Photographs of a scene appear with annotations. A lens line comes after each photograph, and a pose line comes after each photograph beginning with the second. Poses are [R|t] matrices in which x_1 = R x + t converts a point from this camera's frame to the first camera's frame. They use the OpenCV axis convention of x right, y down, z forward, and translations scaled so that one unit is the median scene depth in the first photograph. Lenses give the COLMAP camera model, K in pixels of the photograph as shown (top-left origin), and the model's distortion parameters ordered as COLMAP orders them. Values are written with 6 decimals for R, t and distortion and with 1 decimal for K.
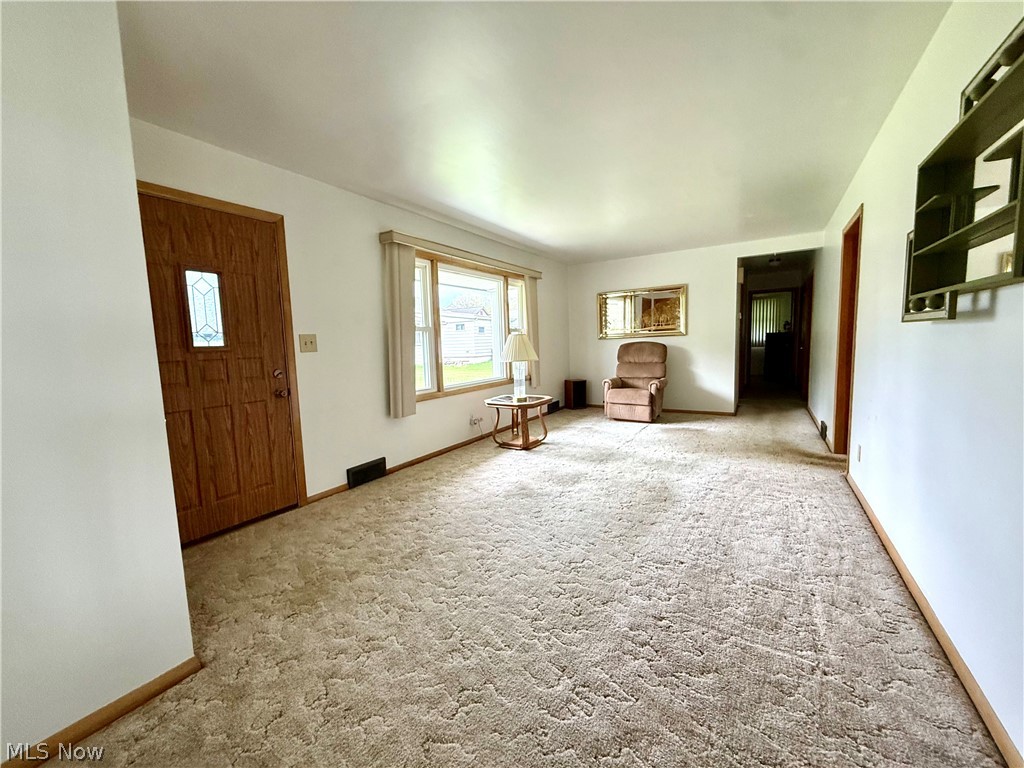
lens RADIAL K [[406.4, 0, 512.0], [0, 406.4, 384.0], [0, 0, 1]] dist [-0.000838, -0.000236]
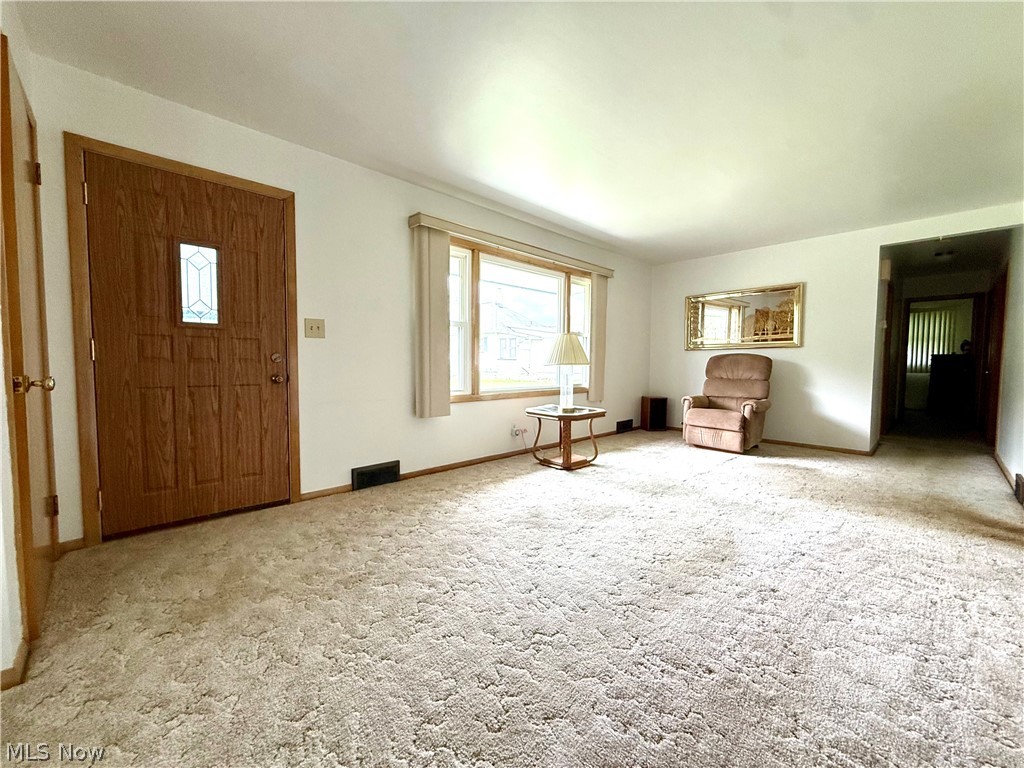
lens RADIAL K [[406.4, 0, 512.0], [0, 406.4, 384.0], [0, 0, 1]] dist [-0.000838, -0.000236]
pose [[0.966473, 0.052769, -0.251286, 0.168588], [-0.064403, 0.997189, -0.038294, 0.031874], [0.248559, 0.053194, 0.967155, 0.198831]]
